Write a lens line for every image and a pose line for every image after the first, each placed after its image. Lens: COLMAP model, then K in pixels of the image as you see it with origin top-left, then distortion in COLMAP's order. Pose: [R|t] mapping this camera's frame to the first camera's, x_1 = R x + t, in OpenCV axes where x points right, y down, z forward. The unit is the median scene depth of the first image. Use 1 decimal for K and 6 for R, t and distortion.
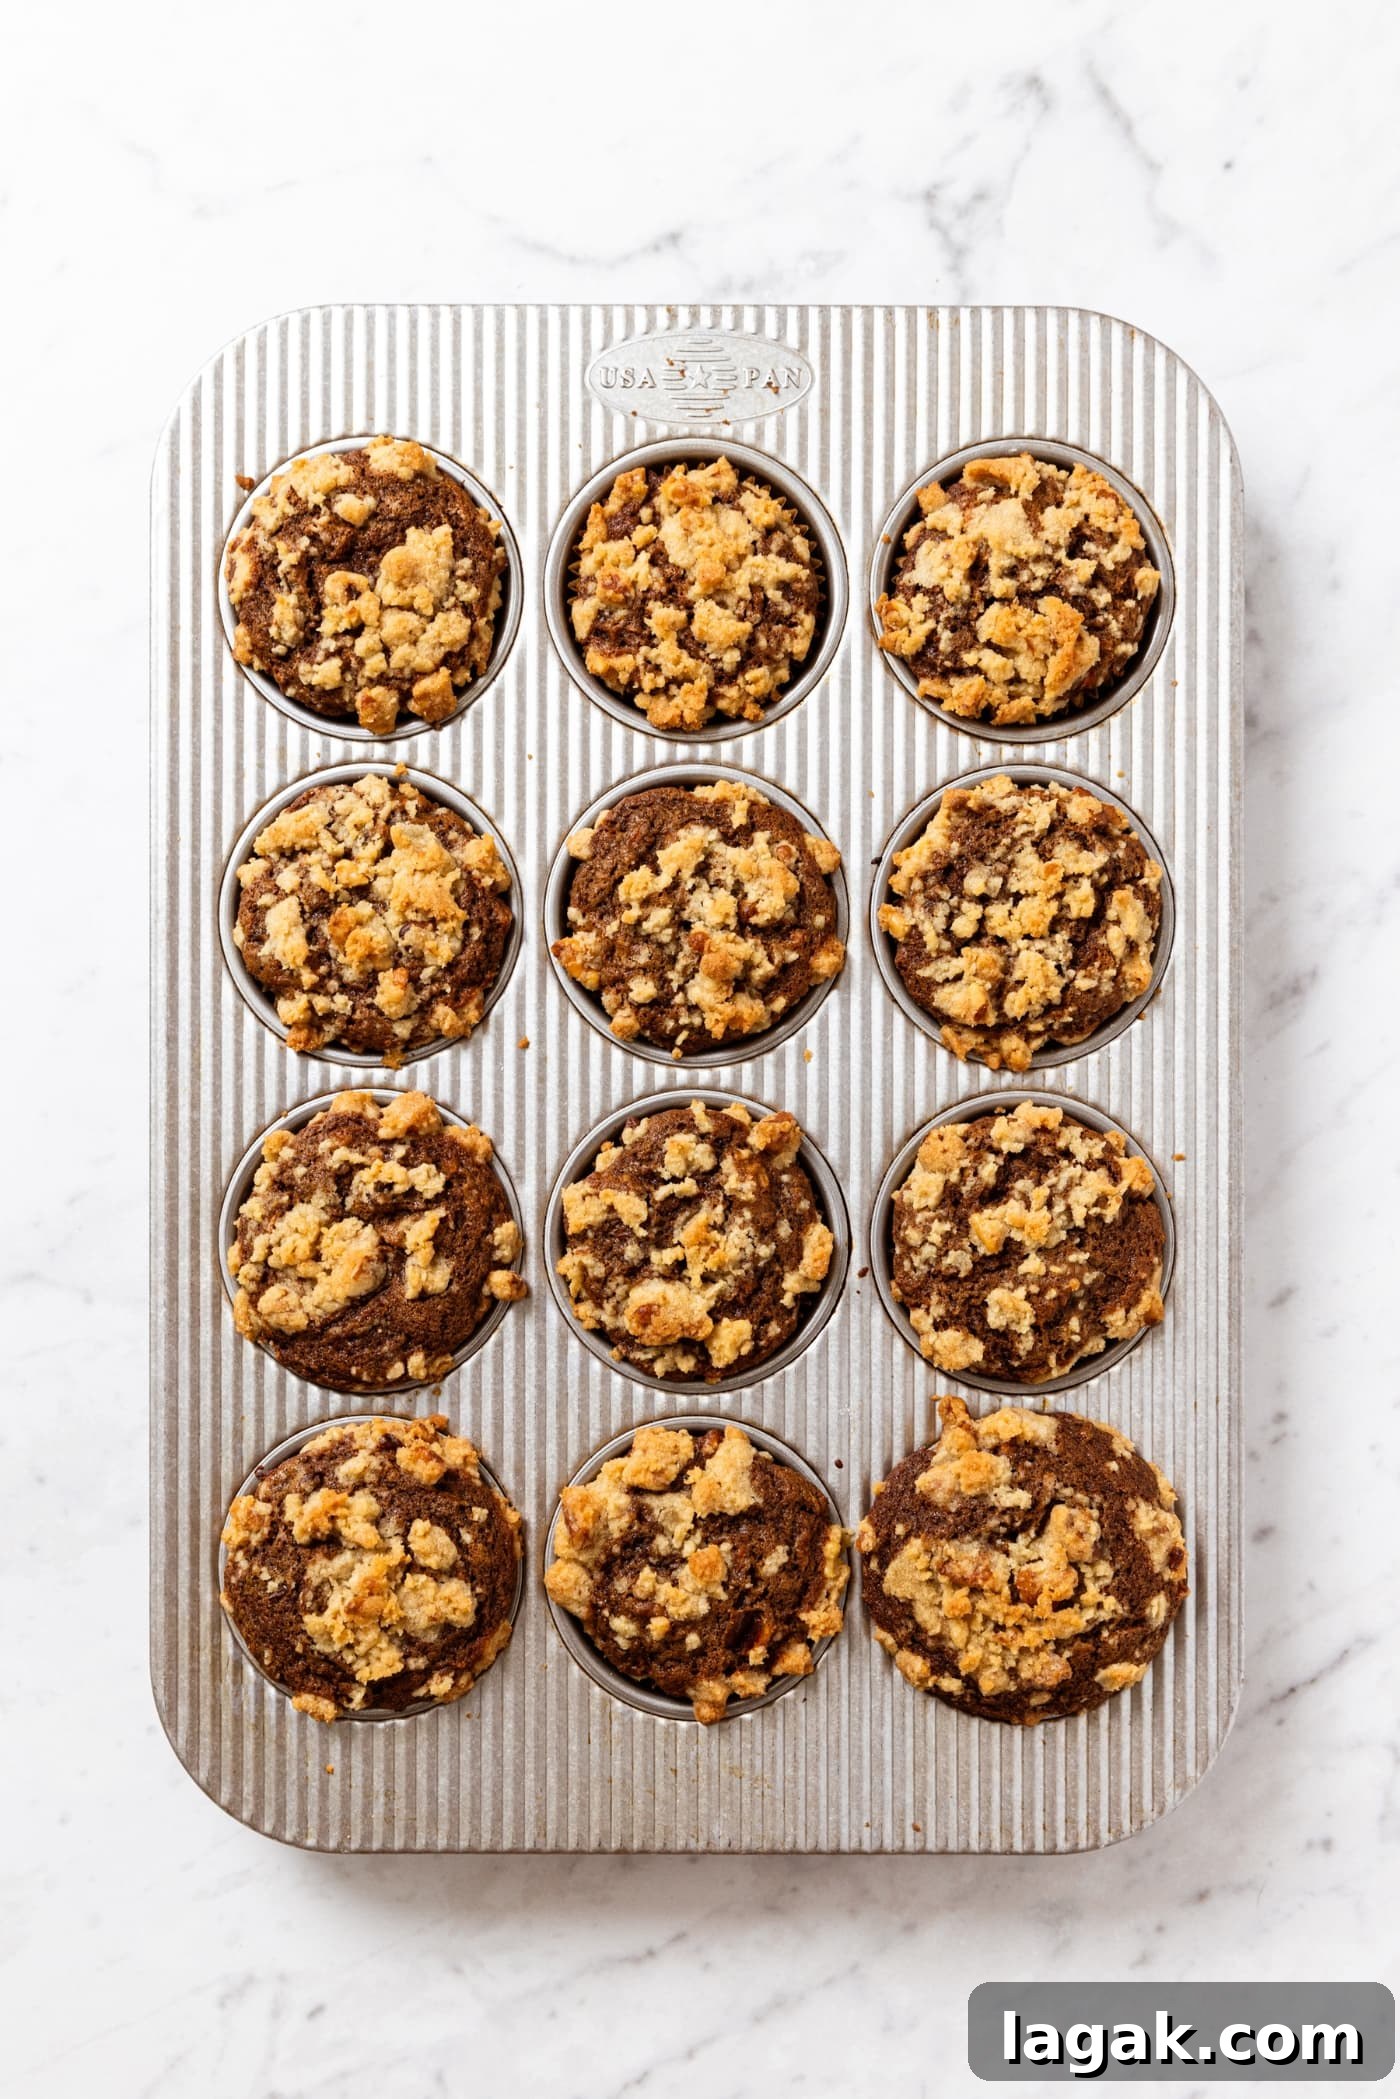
lens RADIAL K [[6801.3, 0, 700.0], [0, 6801.3, 1049.5], [0, 0, 1]] dist [0.000778, 0.249812]
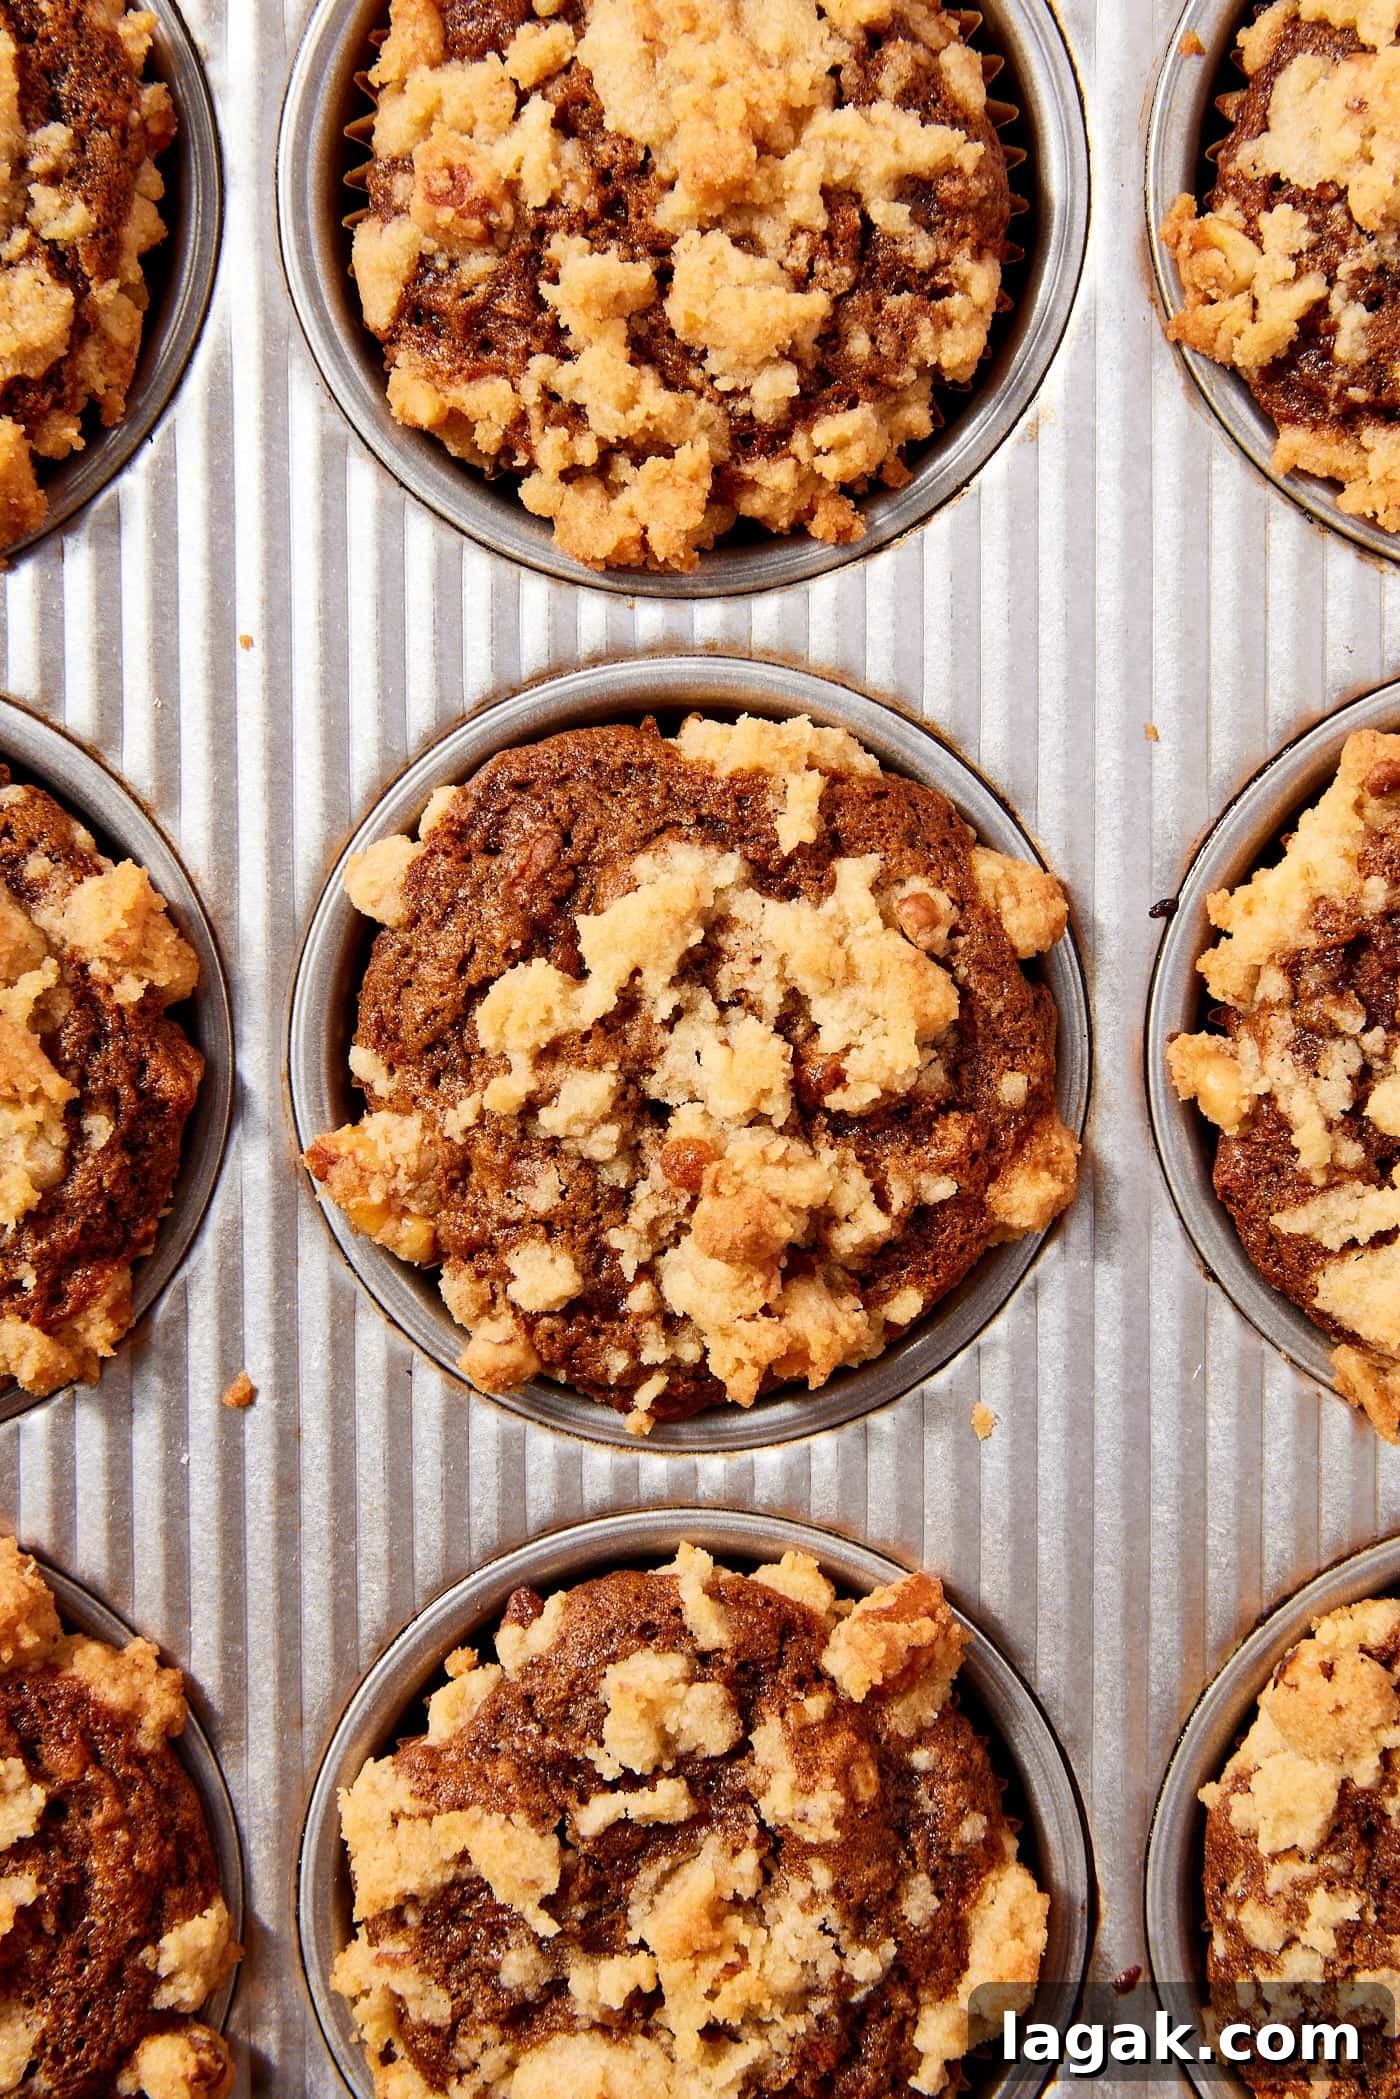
lens RADIAL K [[6801.3, 0, 700.0], [0, 6801.3, 1049.5], [0, 0, 1]] dist [0.000778, 0.249812]
pose [[0.999315, -0.001848, -0.036952, 0.014225], [0.007974, 0.986038, 0.166327, -0.083898], [0.036128, -0.166508, 0.985378, 0.628437]]
